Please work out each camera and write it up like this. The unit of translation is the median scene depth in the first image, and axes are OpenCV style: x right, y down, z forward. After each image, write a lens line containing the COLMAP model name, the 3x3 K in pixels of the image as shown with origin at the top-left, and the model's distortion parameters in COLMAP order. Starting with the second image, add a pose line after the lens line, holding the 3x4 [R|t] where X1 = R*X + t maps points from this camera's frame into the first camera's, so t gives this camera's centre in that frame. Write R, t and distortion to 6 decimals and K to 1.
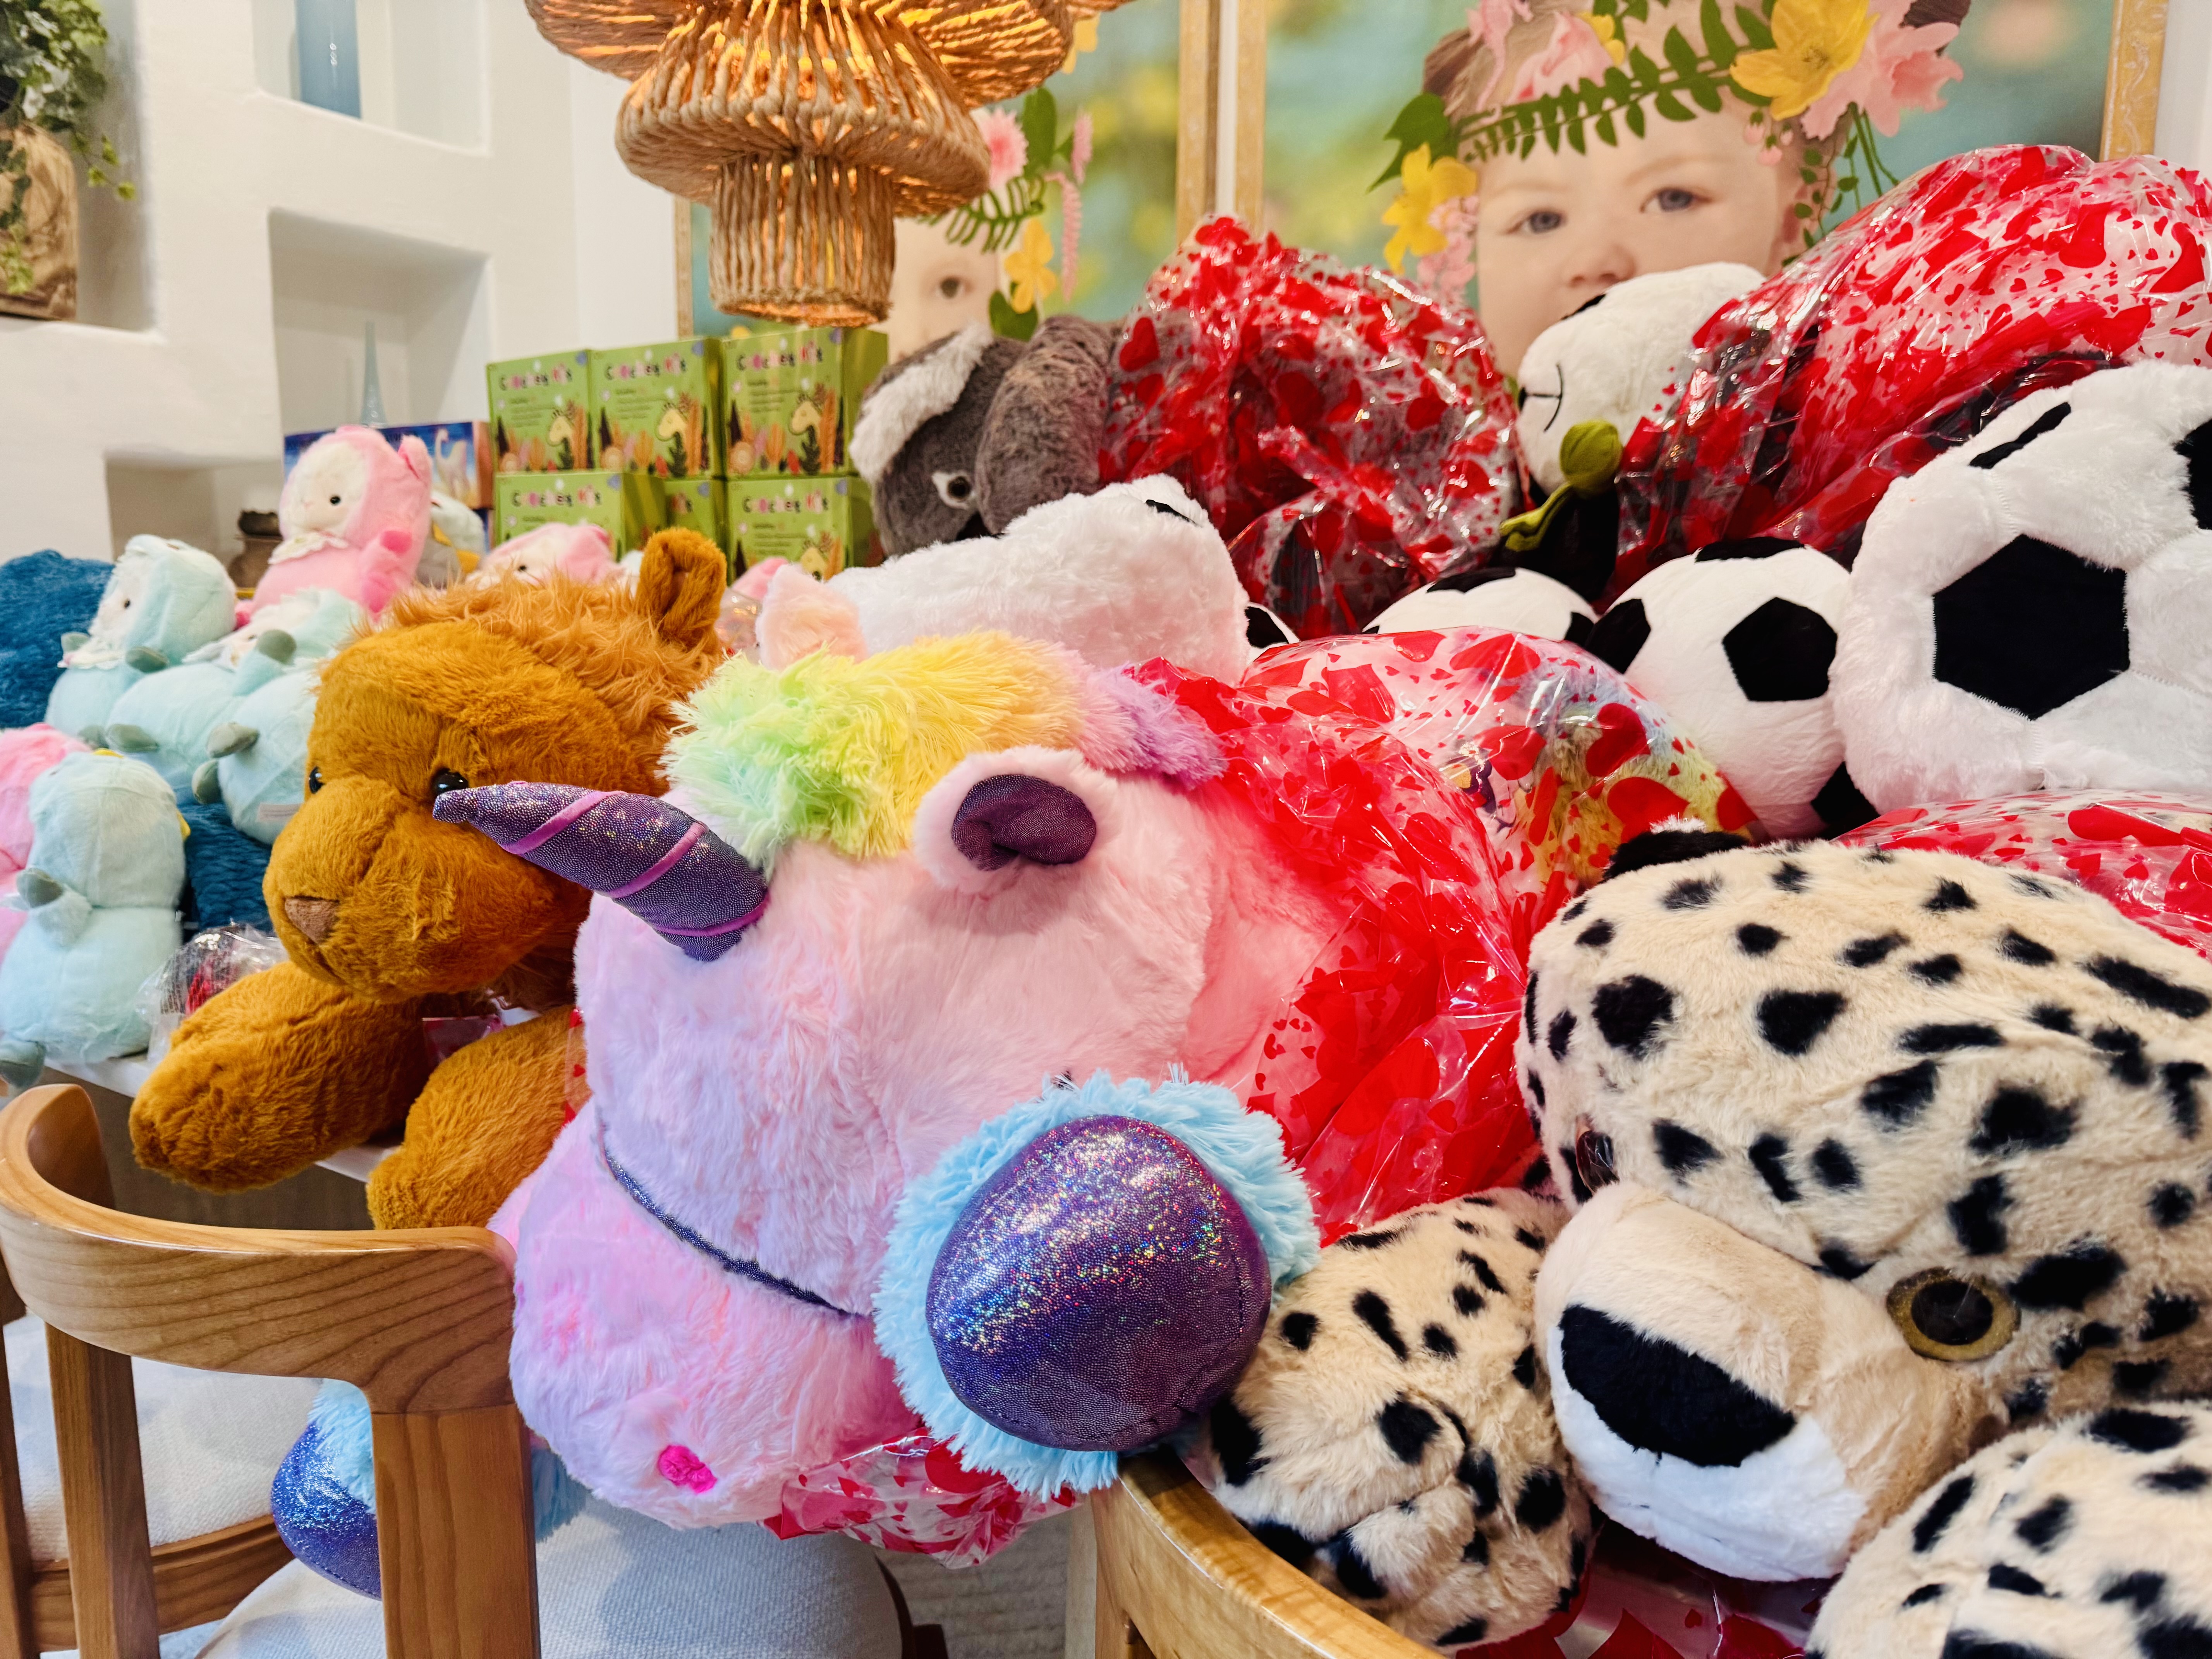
lens RADIAL K [[1550.8, 0, 1106.0], [0, 1550.8, 829.5], [0, 0, 1]] dist [0.007858, 0.004193]
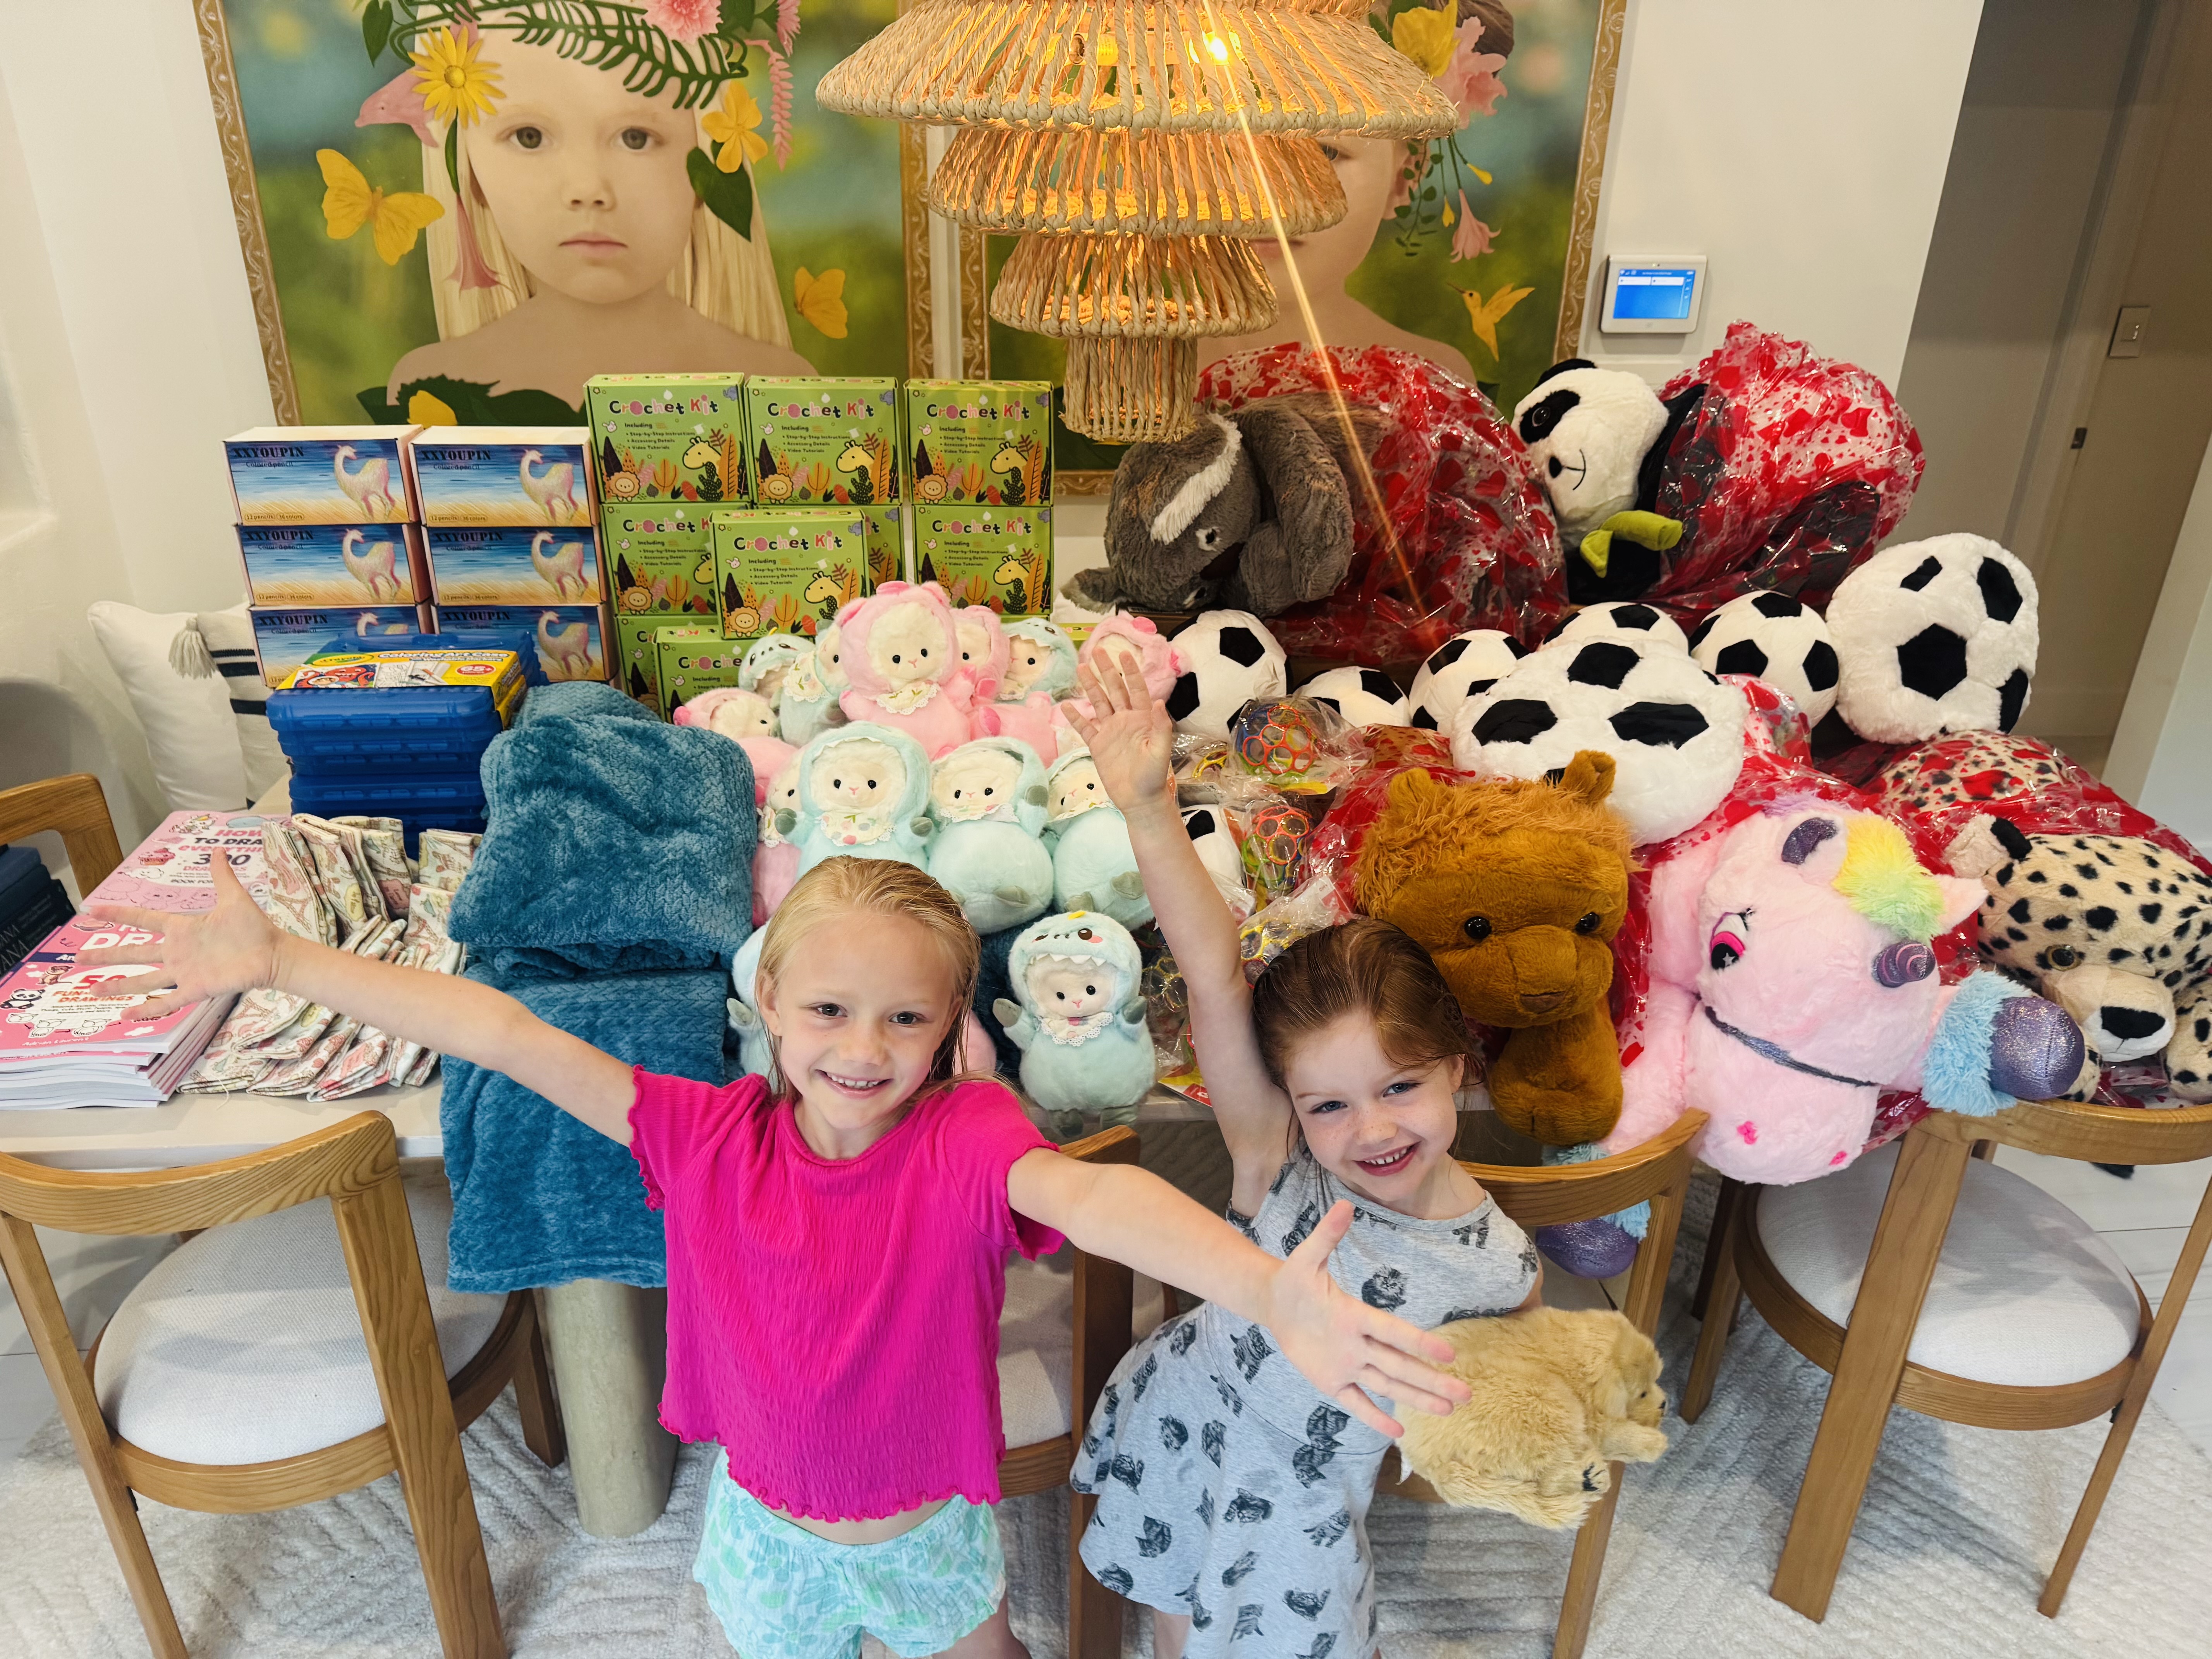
lens RADIAL K [[1528.7, 0, 1073.6], [0, 1528.7, 836.7], [0, 0, 1]] dist [0.089839, -0.144778]
pose [[0.792419, -0.257948, 0.552752, -0.874994], [0.084921, 0.944012, 0.318793, -0.353274], [-0.604037, -0.205677, 0.769958, -0.049403]]
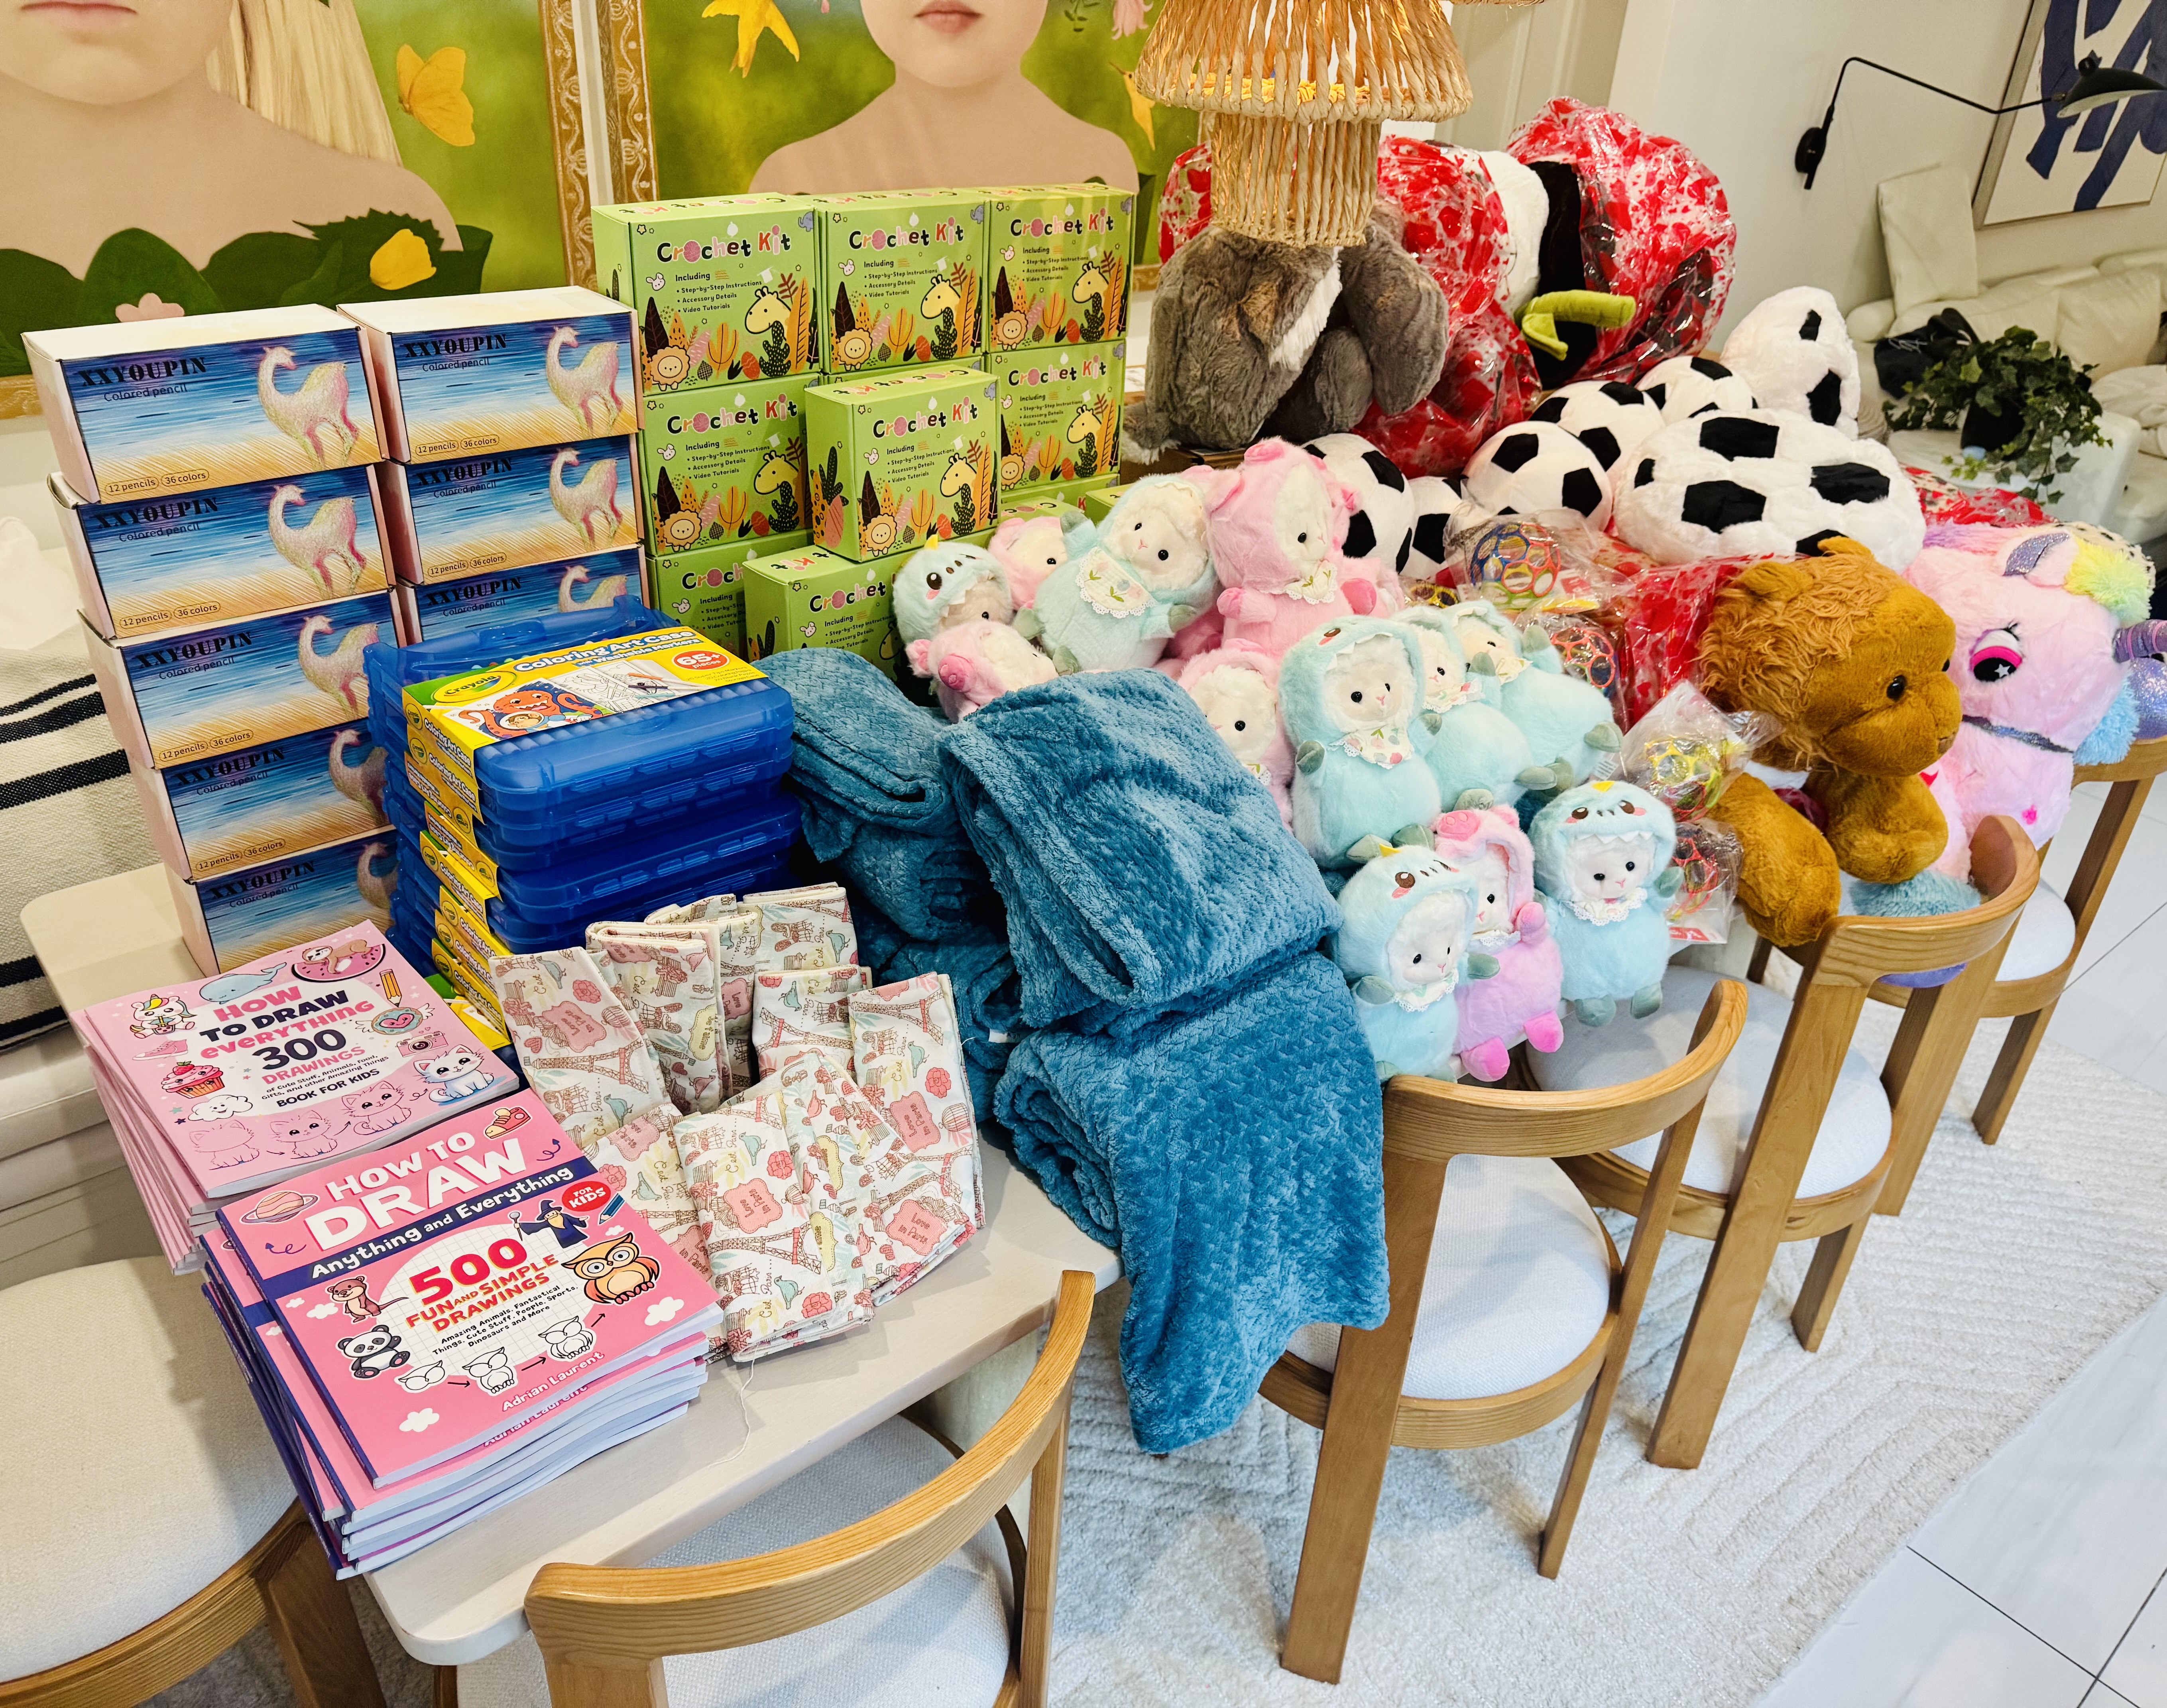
lens RADIAL K [[1607.4, 0, 1083.5], [0, 1607.4, 854.0], [0, 0, 1]] dist [0.066936, -0.053615]
pose [[0.290282, -0.469629, 0.833778, -1.207506], [0.094848, 0.881124, 0.463275, -0.411433], [-0.952229, -0.055398, 0.300318, 0.630310]]
